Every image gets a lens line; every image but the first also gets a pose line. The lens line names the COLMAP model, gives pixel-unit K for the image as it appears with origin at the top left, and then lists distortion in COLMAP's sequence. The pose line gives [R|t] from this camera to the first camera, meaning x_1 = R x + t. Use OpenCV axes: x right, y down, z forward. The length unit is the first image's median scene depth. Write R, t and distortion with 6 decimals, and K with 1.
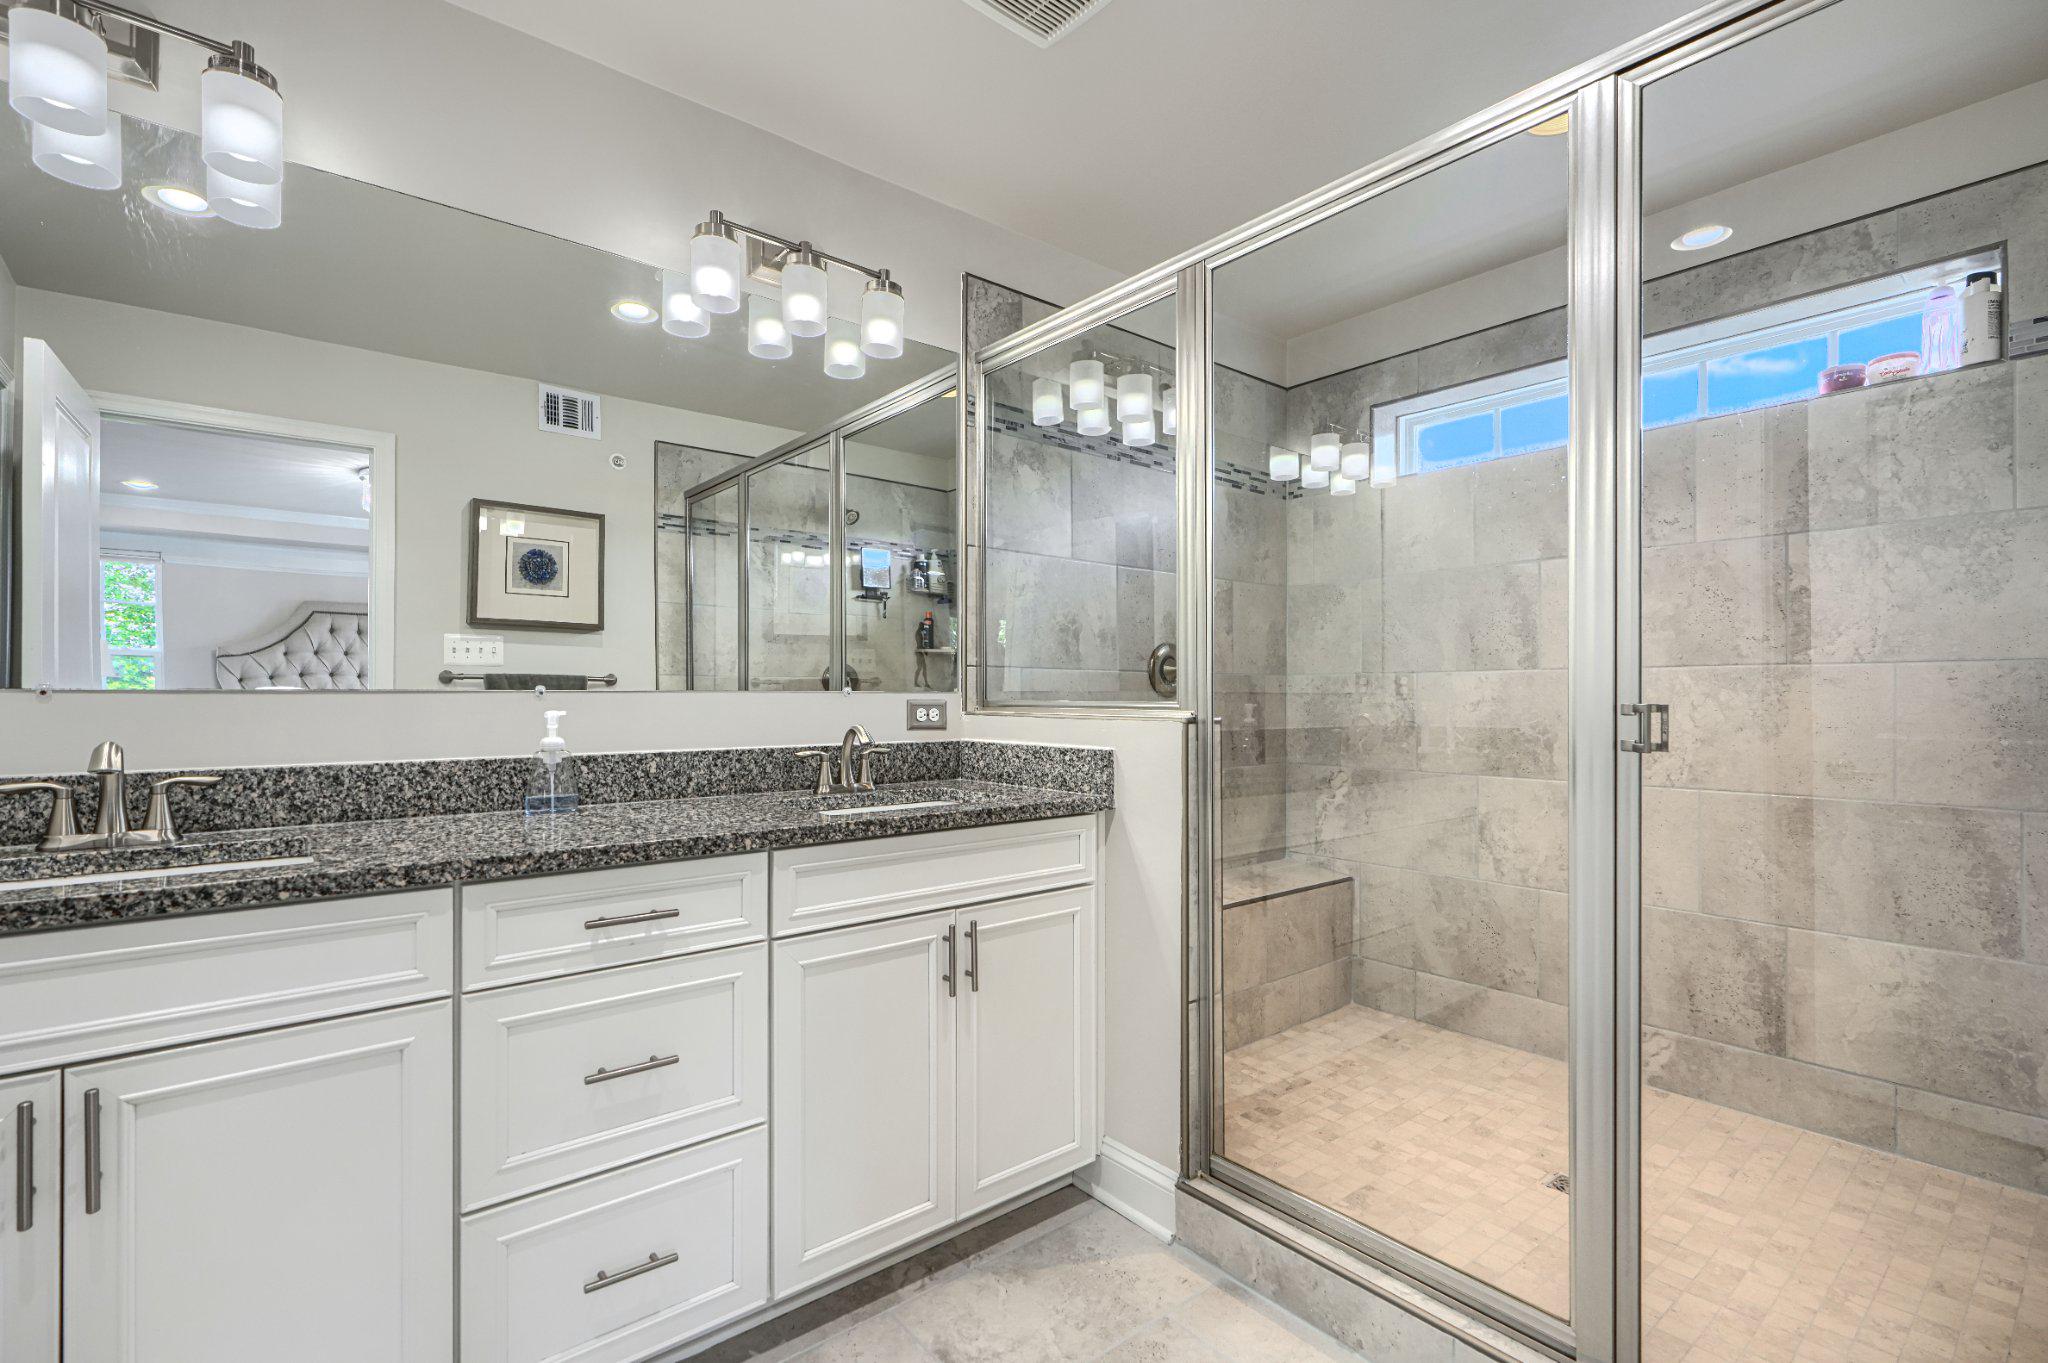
lens RADIAL K [[921.9, 0, 1013.2], [0, 921.9, 691.9], [0, 0, 1]] dist [0.000424, 0.000468]
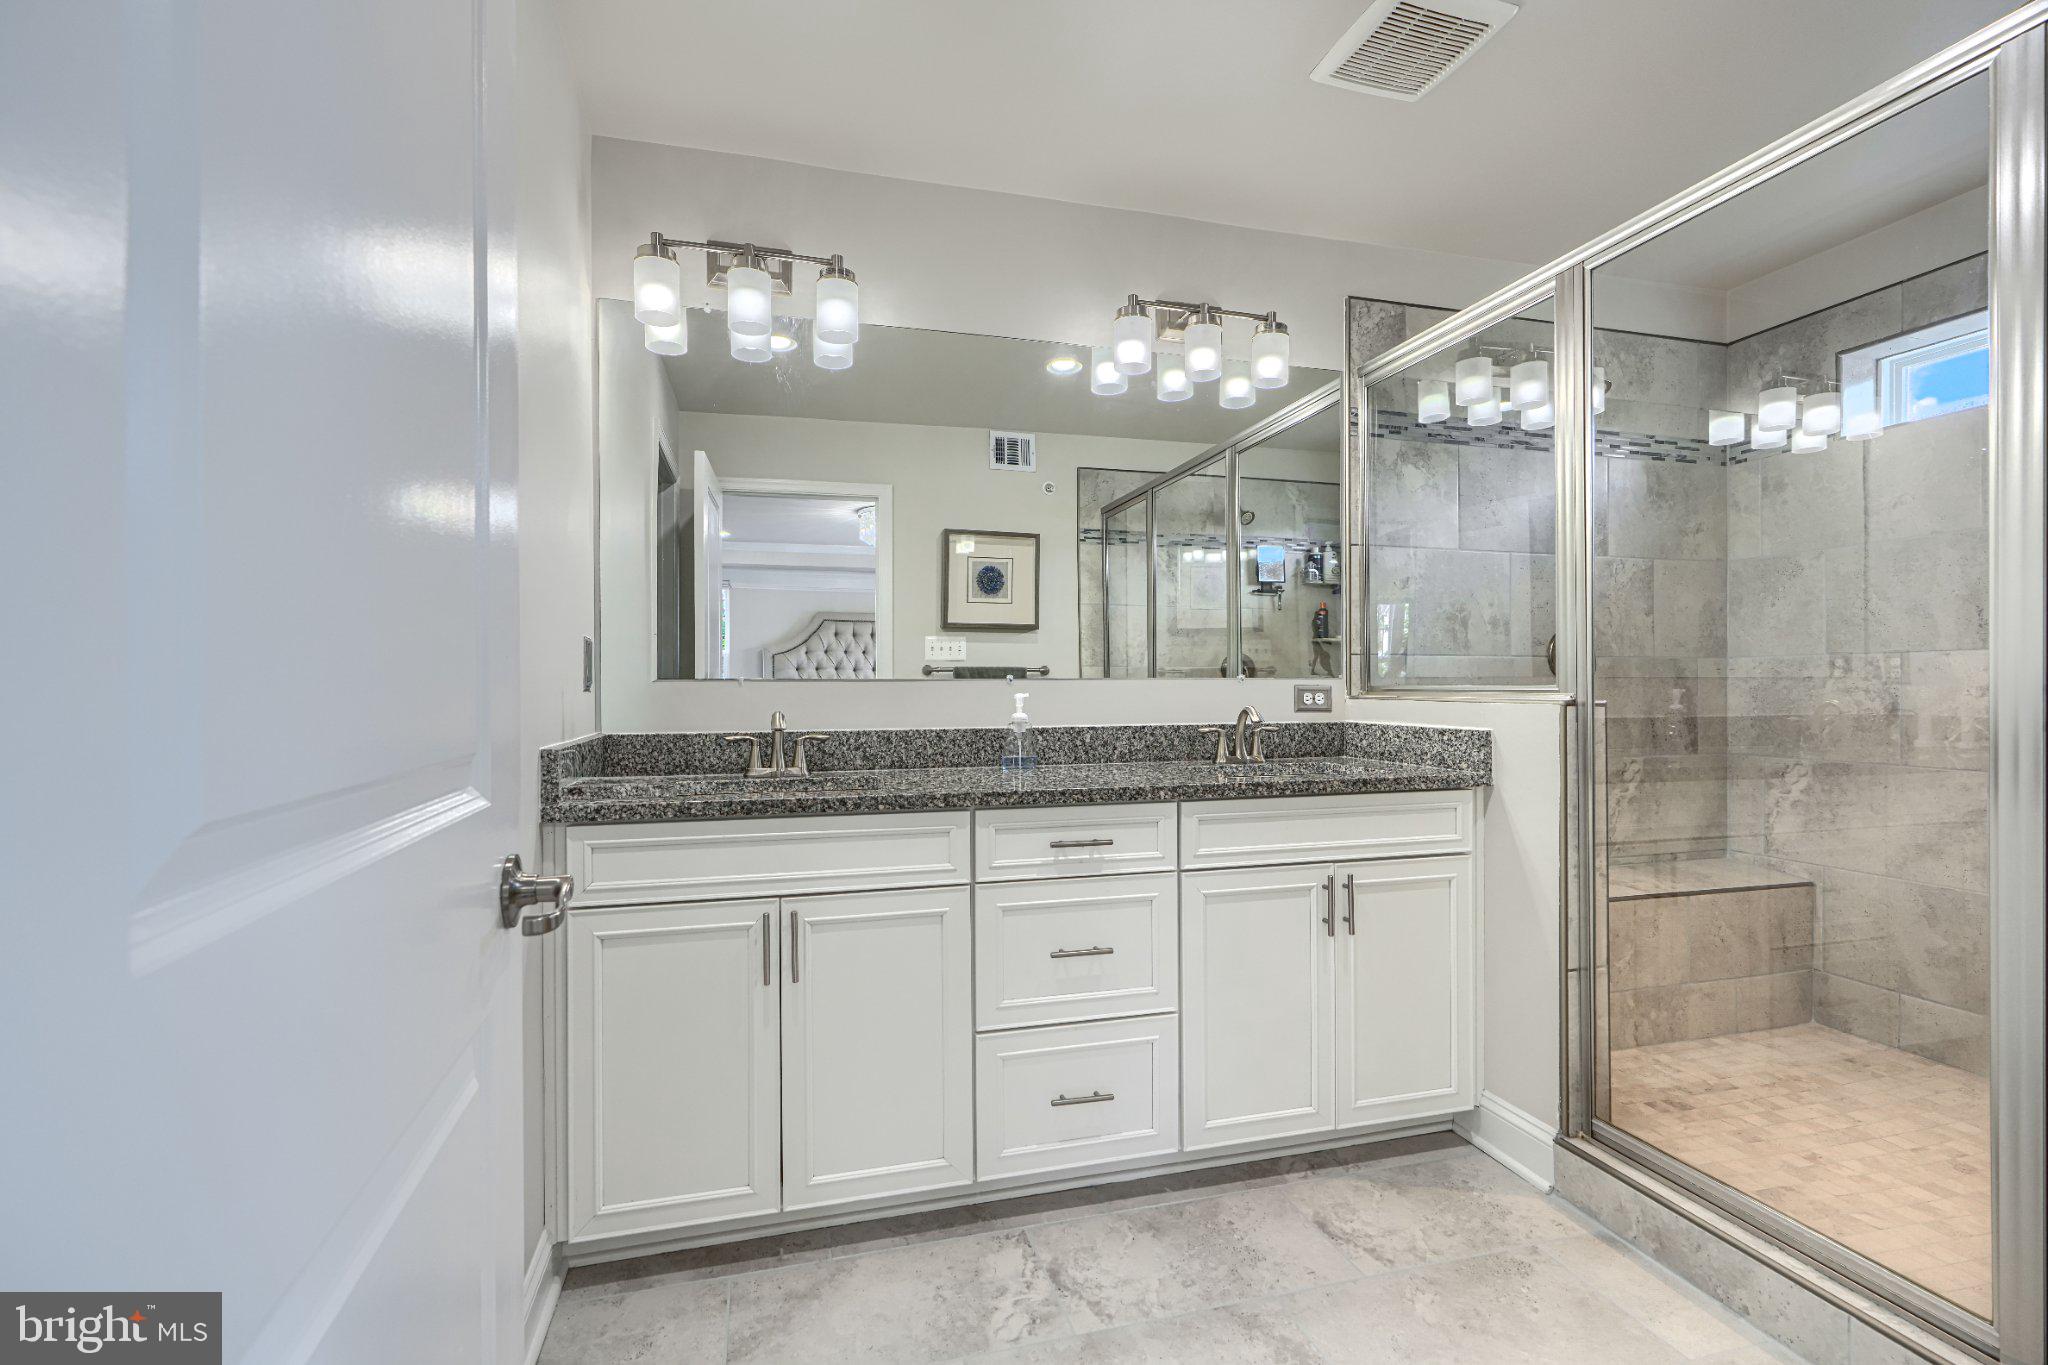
lens RADIAL K [[921.9, 0, 1028.7], [0, 921.9, 687.7], [0, 0, 1]] dist [0.000424, 0.000468]
pose [[0.916623, -0.003324, -0.399740, 0.040926], [0.006047, 0.999966, 0.005552, 0.003502], [0.399708, -0.007507, 0.916612, -0.181229]]
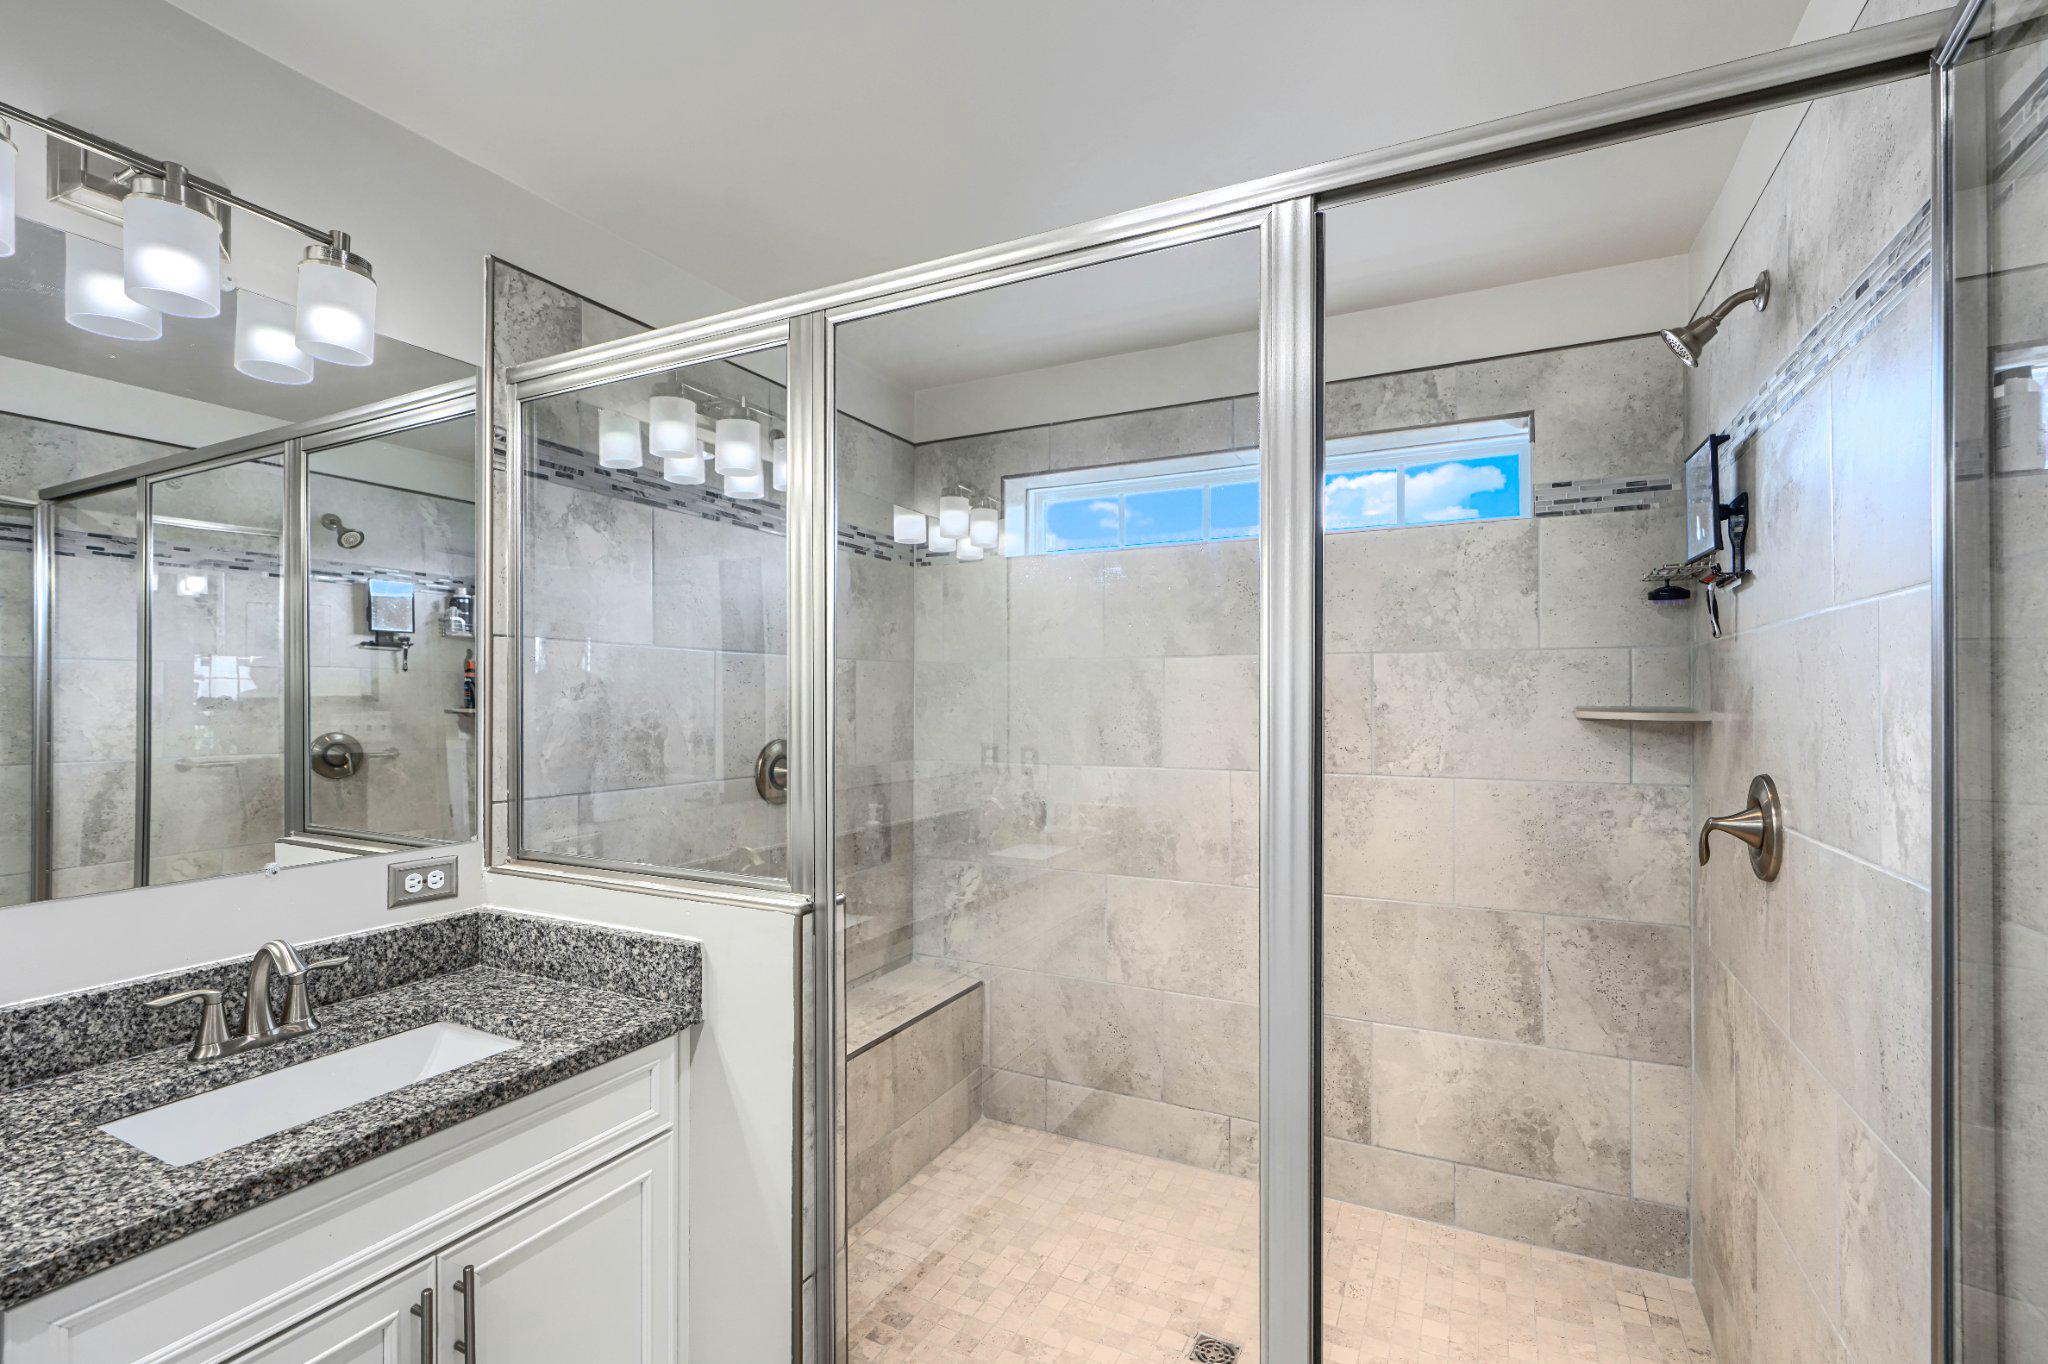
lens RADIAL K [[921.9, 0, 1018.4], [0, 921.9, 692.1], [0, 0, 1]] dist [0.000424, 0.000468]
pose [[0.915819, 0.002532, 0.401583, 0.040760], [-0.000702, 0.999989, -0.004703, -0.124583], [-0.401590, 0.004025, 0.915811, 0.198243]]
